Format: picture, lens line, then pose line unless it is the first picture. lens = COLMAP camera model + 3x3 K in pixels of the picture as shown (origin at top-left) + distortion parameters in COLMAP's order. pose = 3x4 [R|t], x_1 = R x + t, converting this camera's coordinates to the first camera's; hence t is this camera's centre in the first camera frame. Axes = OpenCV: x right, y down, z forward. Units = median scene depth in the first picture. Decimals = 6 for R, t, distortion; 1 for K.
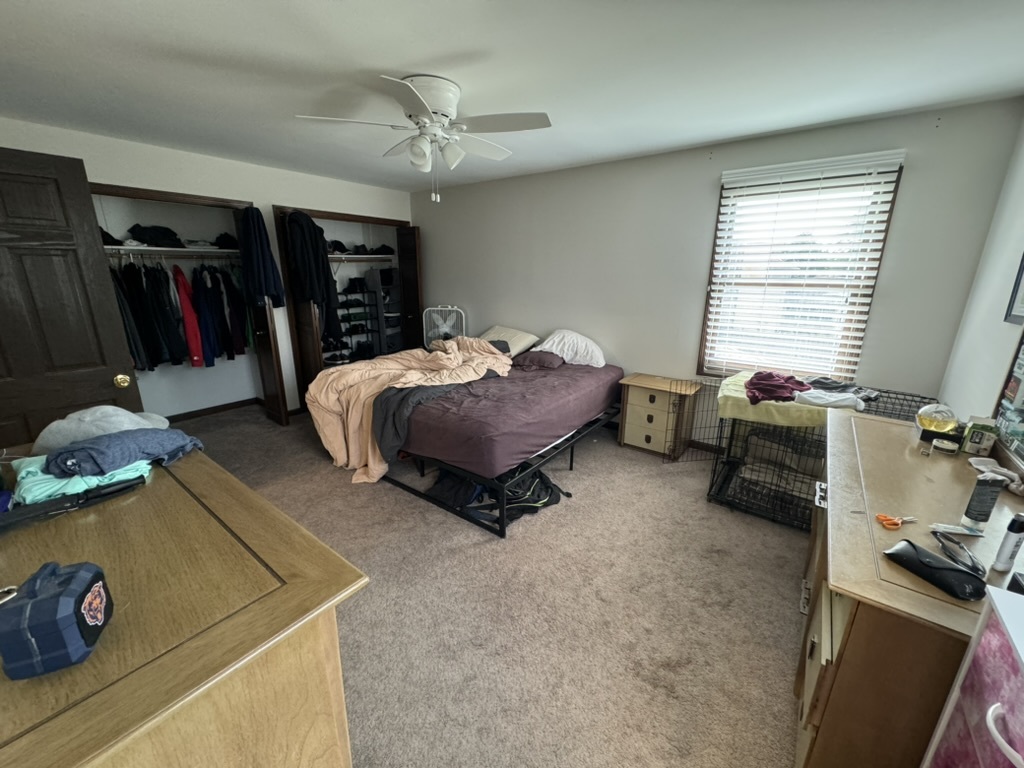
lens RADIAL K [[407.8, 0, 509.7], [0, 407.8, 385.2], [0, 0, 1]] dist [-0.003935, 0.000273]
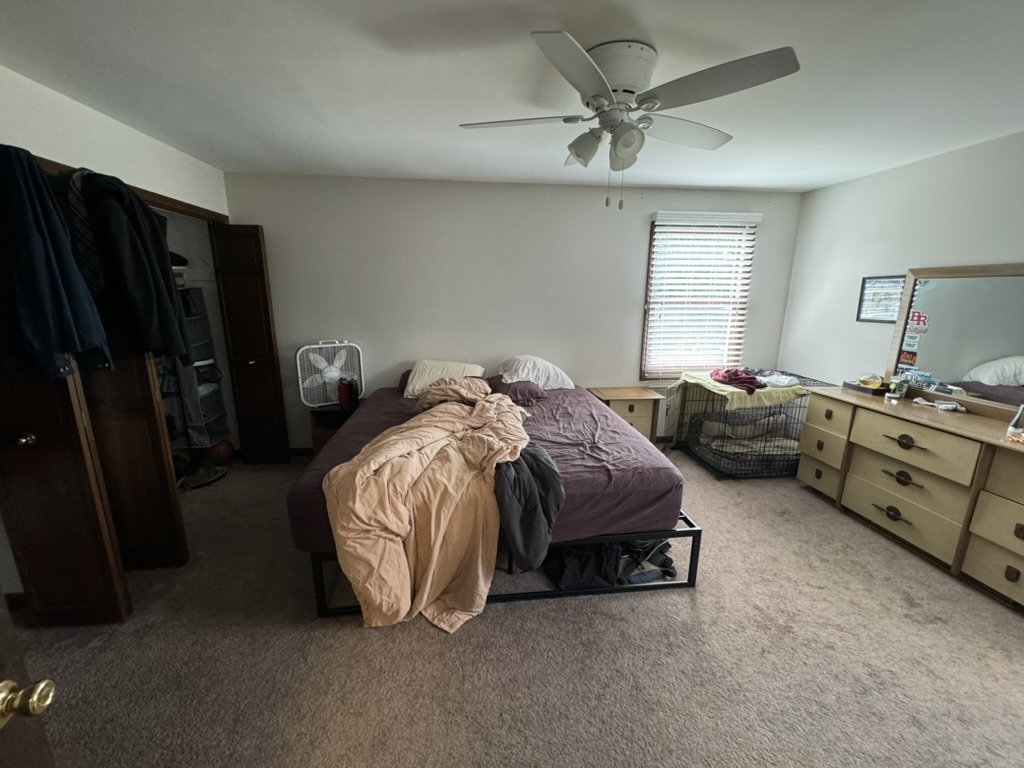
lens RADIAL K [[407.8, 0, 509.4], [0, 407.8, 383.7], [0, 0, 1]] dist [-0.003935, 0.000273]
pose [[0.728742, -0.154726, 0.667080, -0.632288], [0.184757, 0.982439, 0.026037, -0.125091], [-0.659394, 0.104273, 0.744531, 0.410182]]
